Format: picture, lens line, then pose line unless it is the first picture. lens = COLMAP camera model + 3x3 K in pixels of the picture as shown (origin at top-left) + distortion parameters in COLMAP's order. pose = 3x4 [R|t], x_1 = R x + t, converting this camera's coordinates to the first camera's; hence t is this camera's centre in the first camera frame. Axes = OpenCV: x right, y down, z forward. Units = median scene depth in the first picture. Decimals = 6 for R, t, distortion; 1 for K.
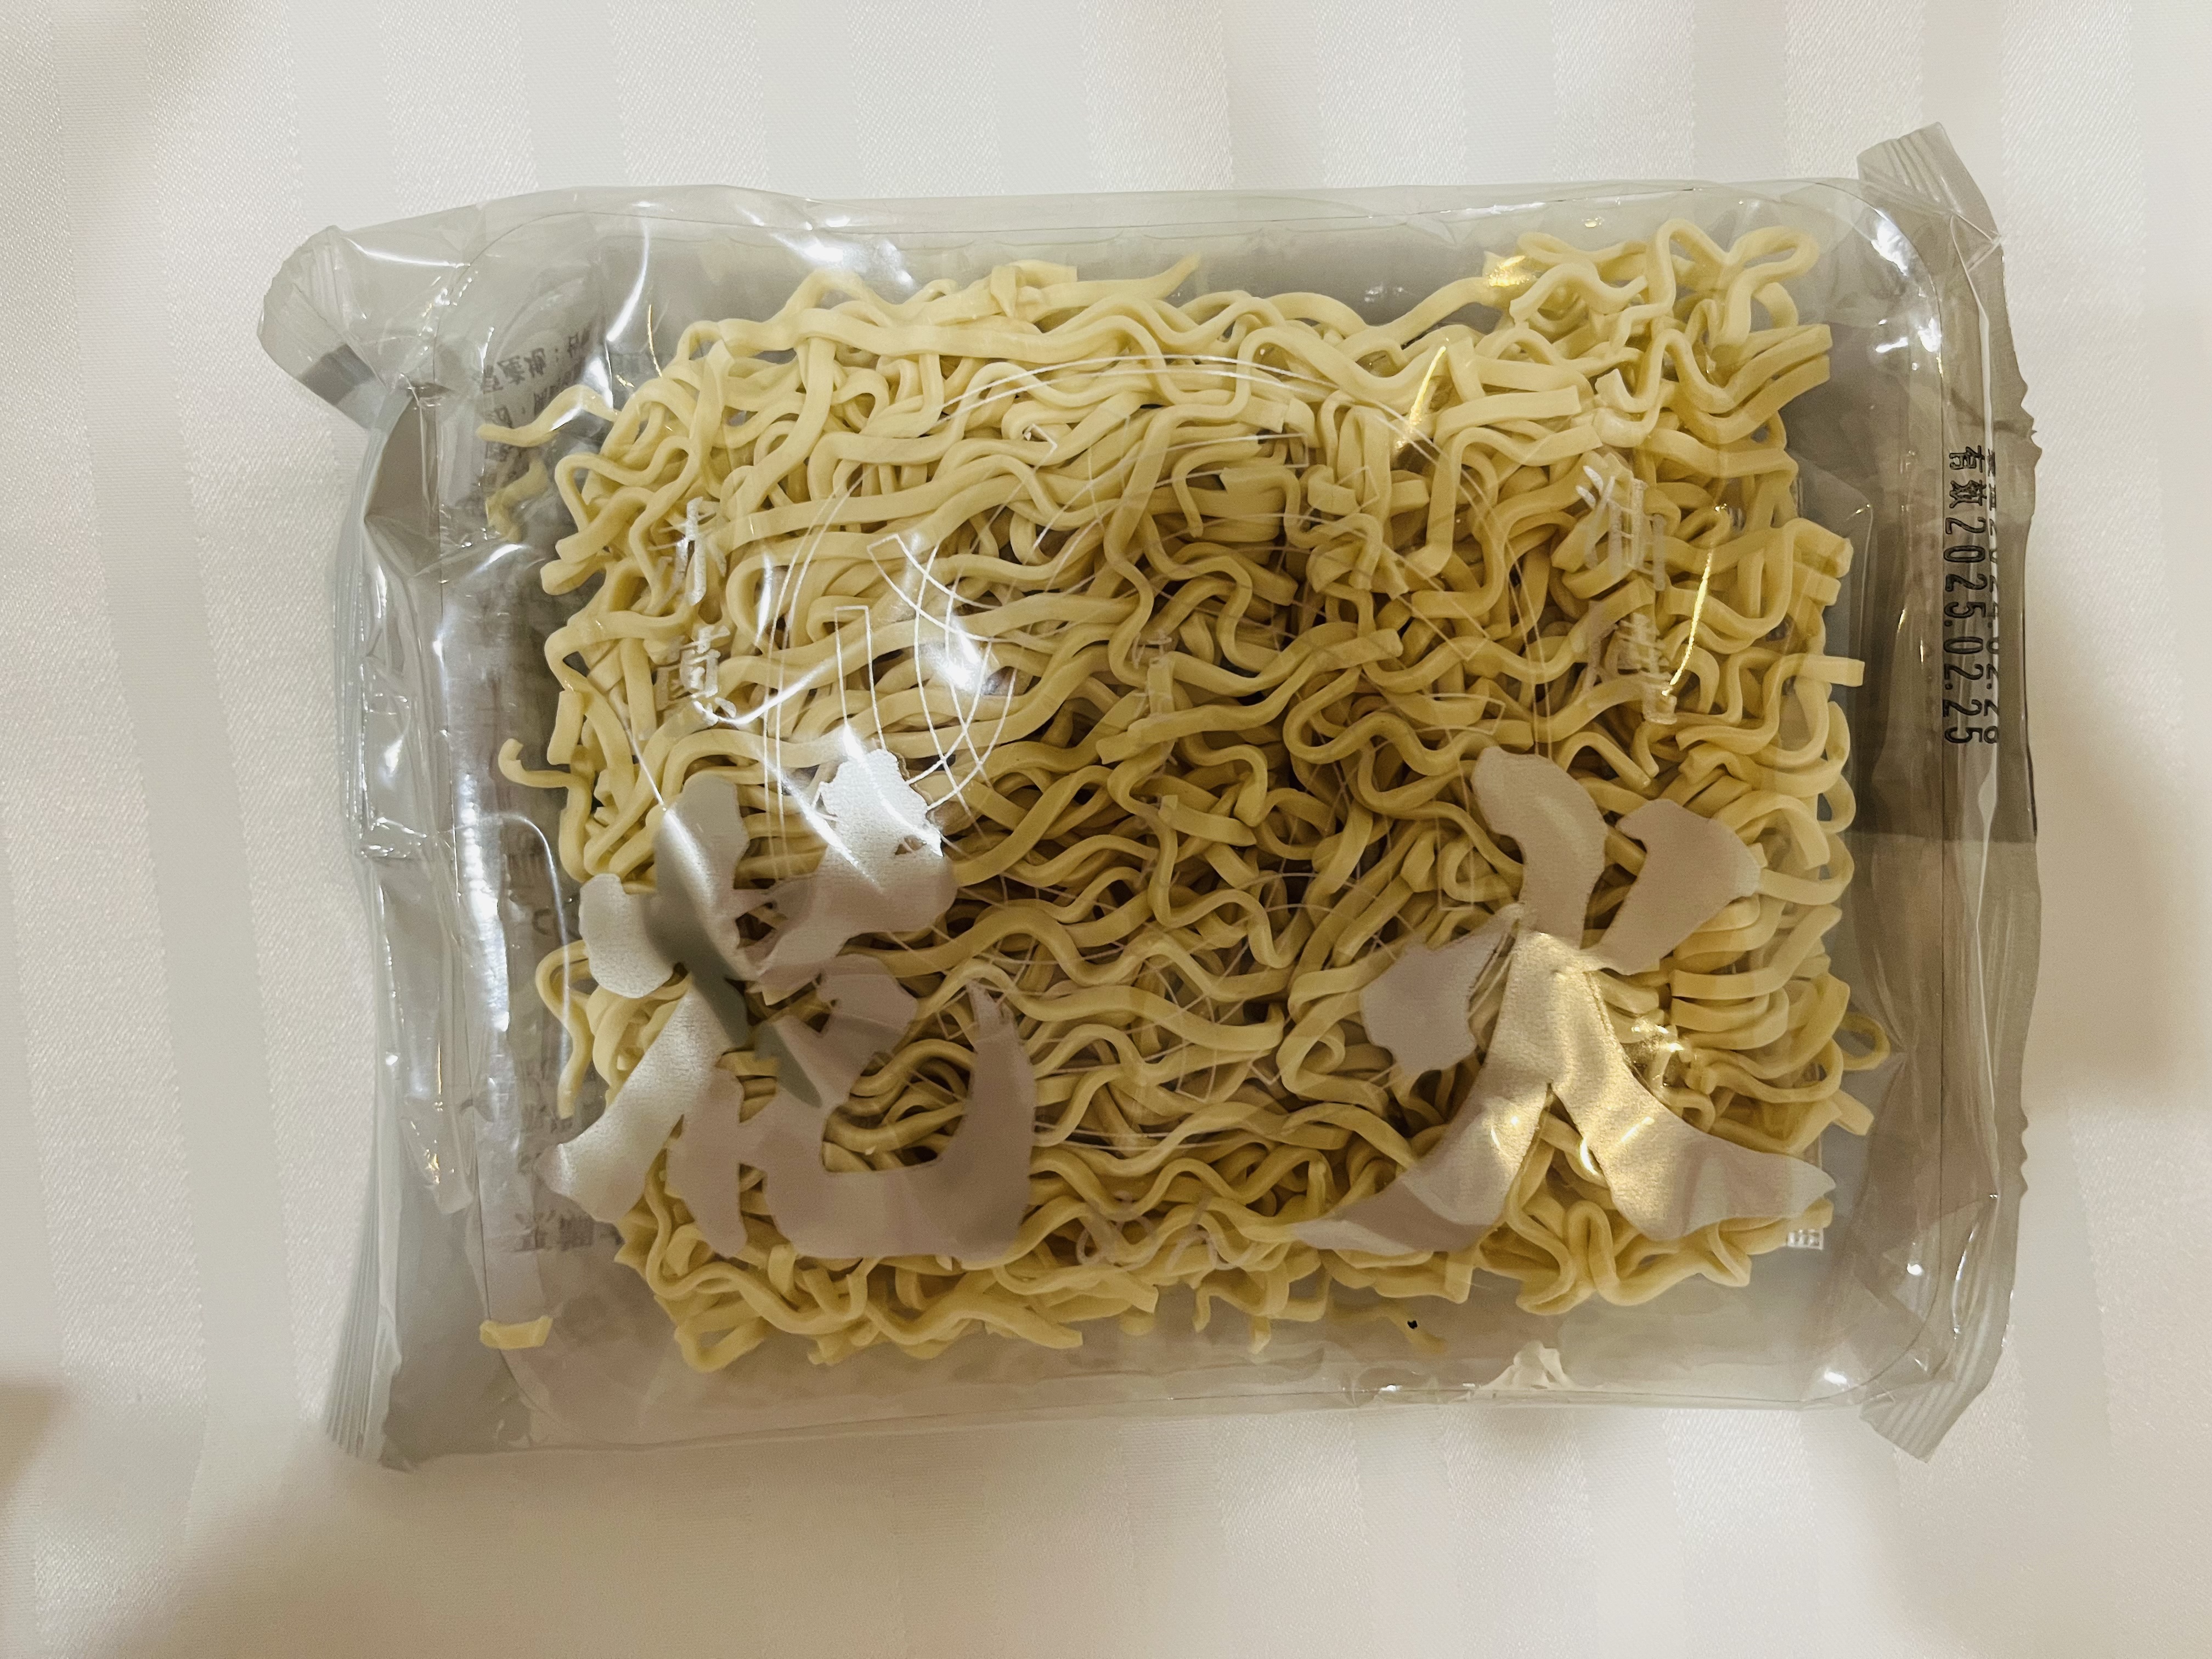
lens RADIAL K [[1661.2, 0, 1112.3], [0, 1661.2, 834.6], [0, 0, 1]] dist [-0.006265, -0.001084]
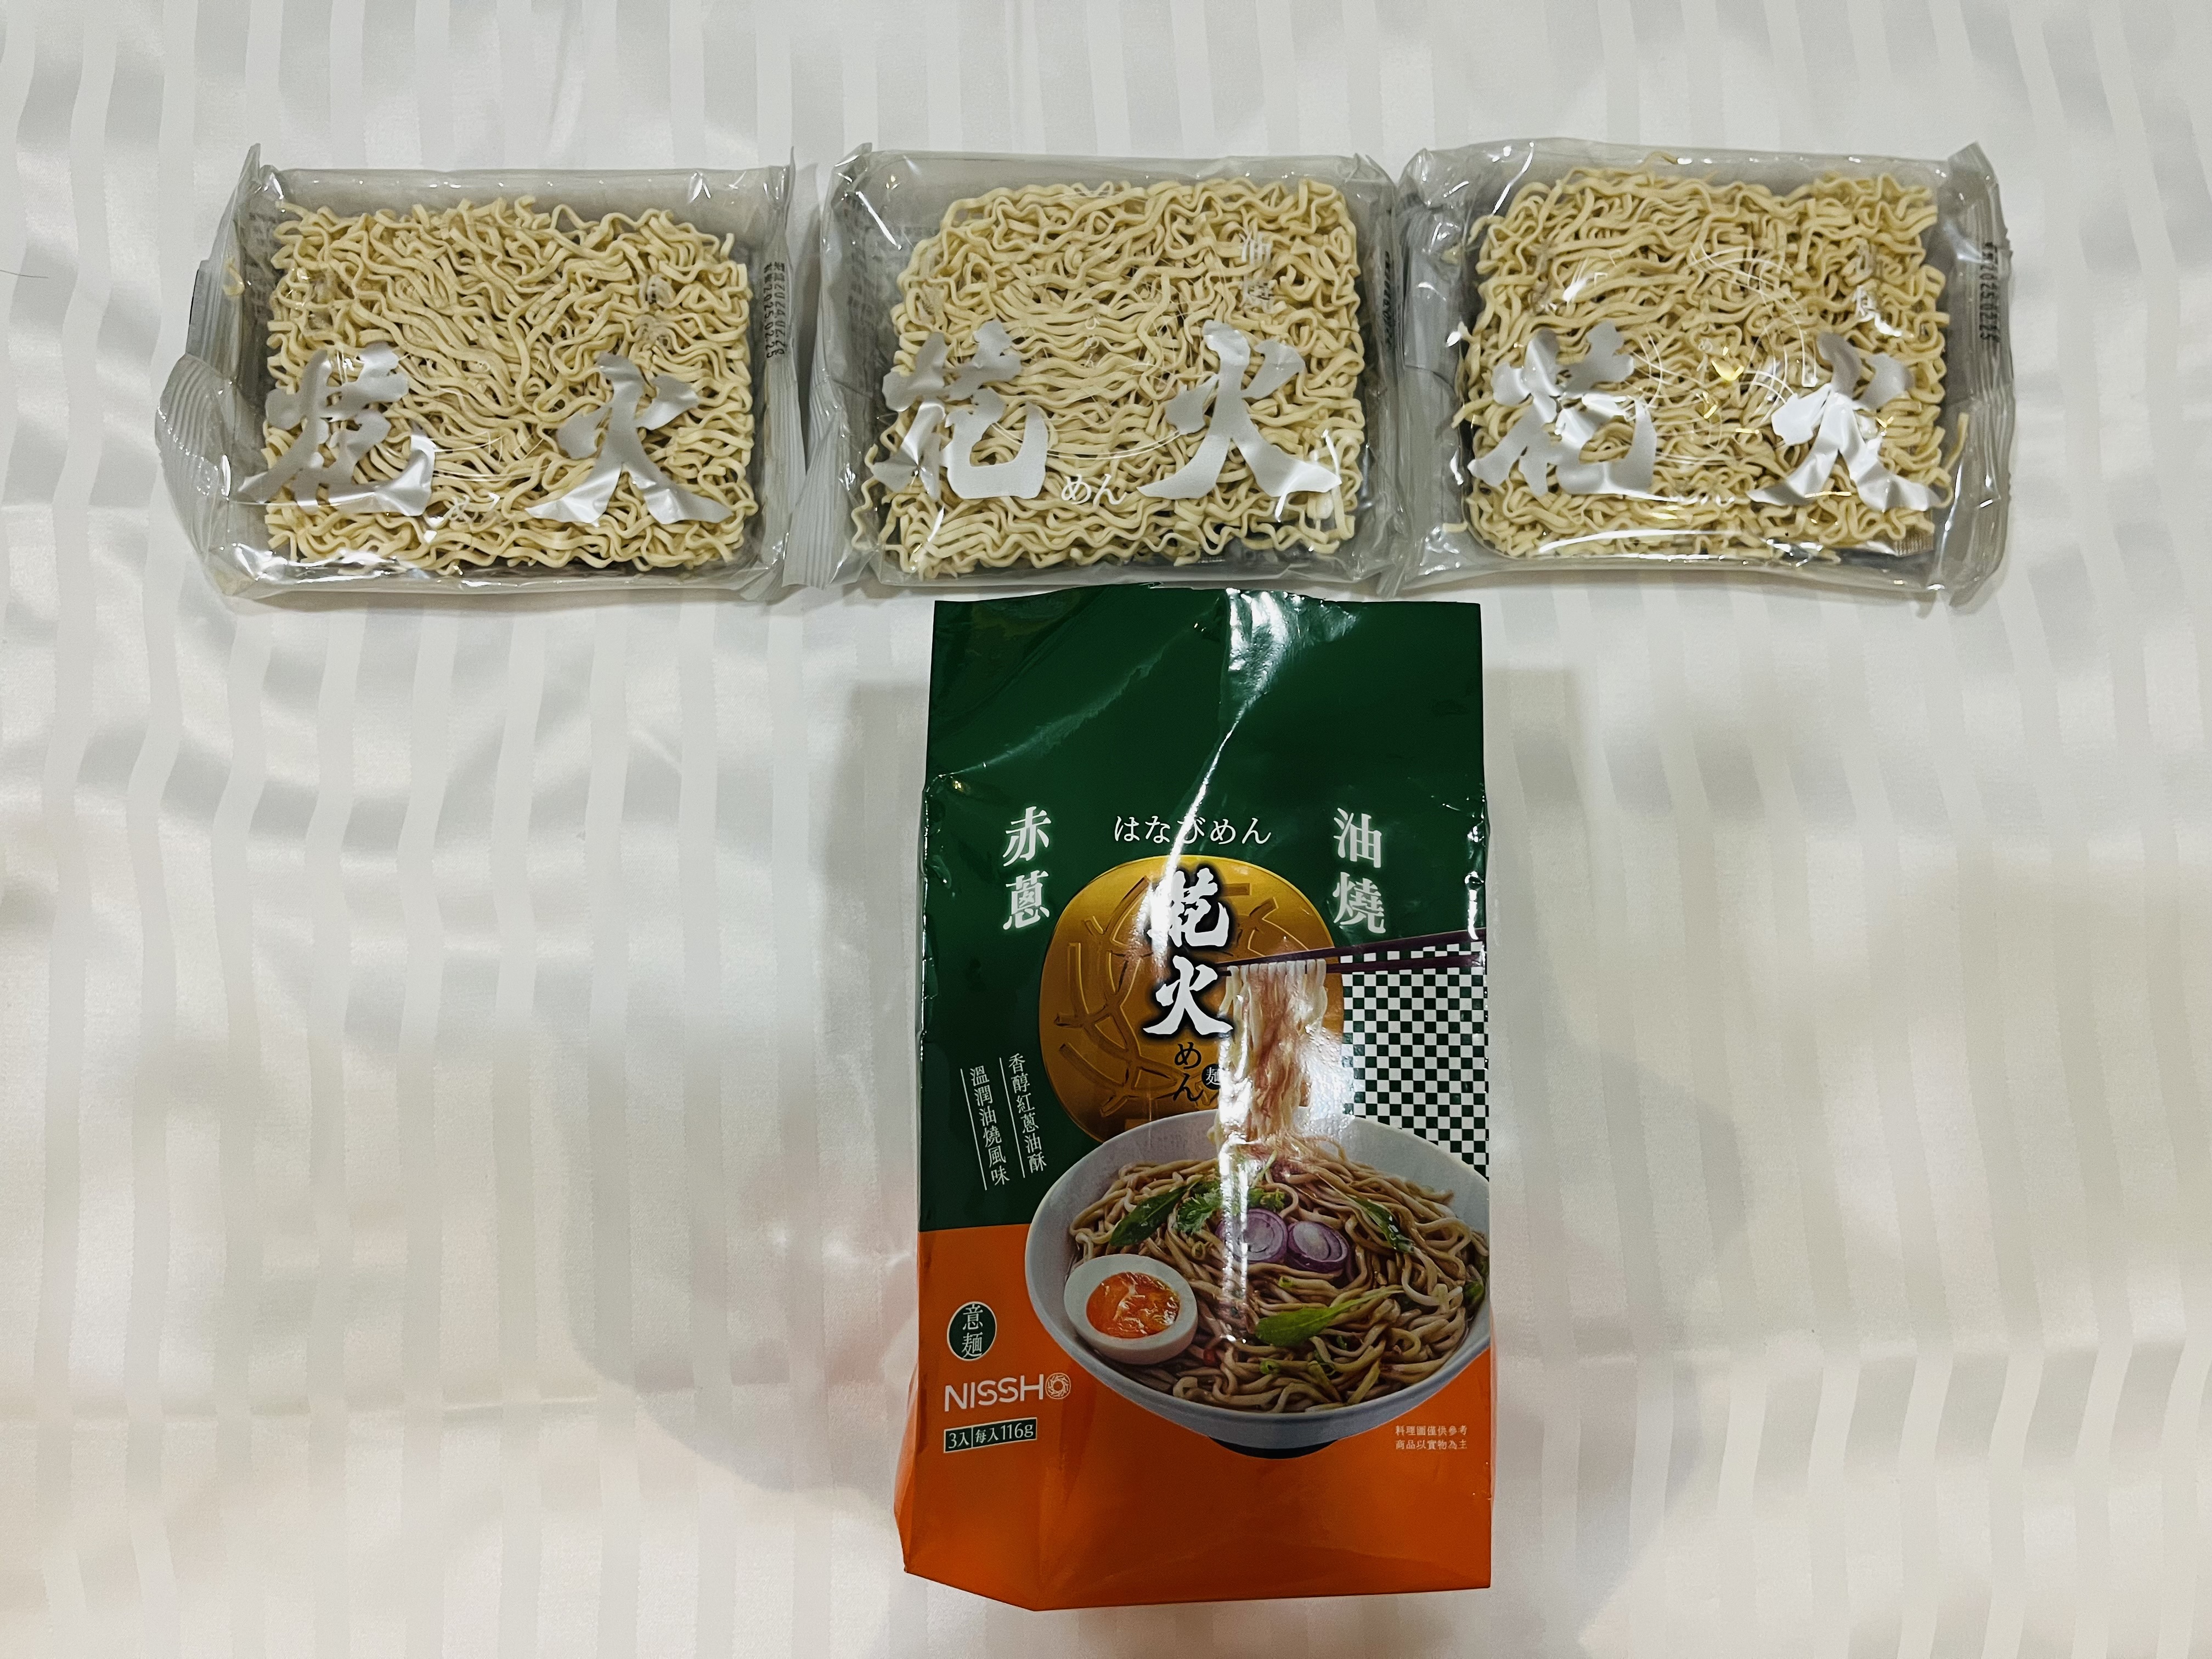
lens RADIAL K [[1661.2, 0, 1100.2], [0, 1661.2, 825.6], [0, 0, 1]] dist [-0.006265, -0.001084]
pose [[0.997091, 0.065535, -0.038909, -0.840378], [-0.070499, 0.987042, -0.144143, 1.284165], [0.028958, 0.146467, 0.988792, -1.742462]]
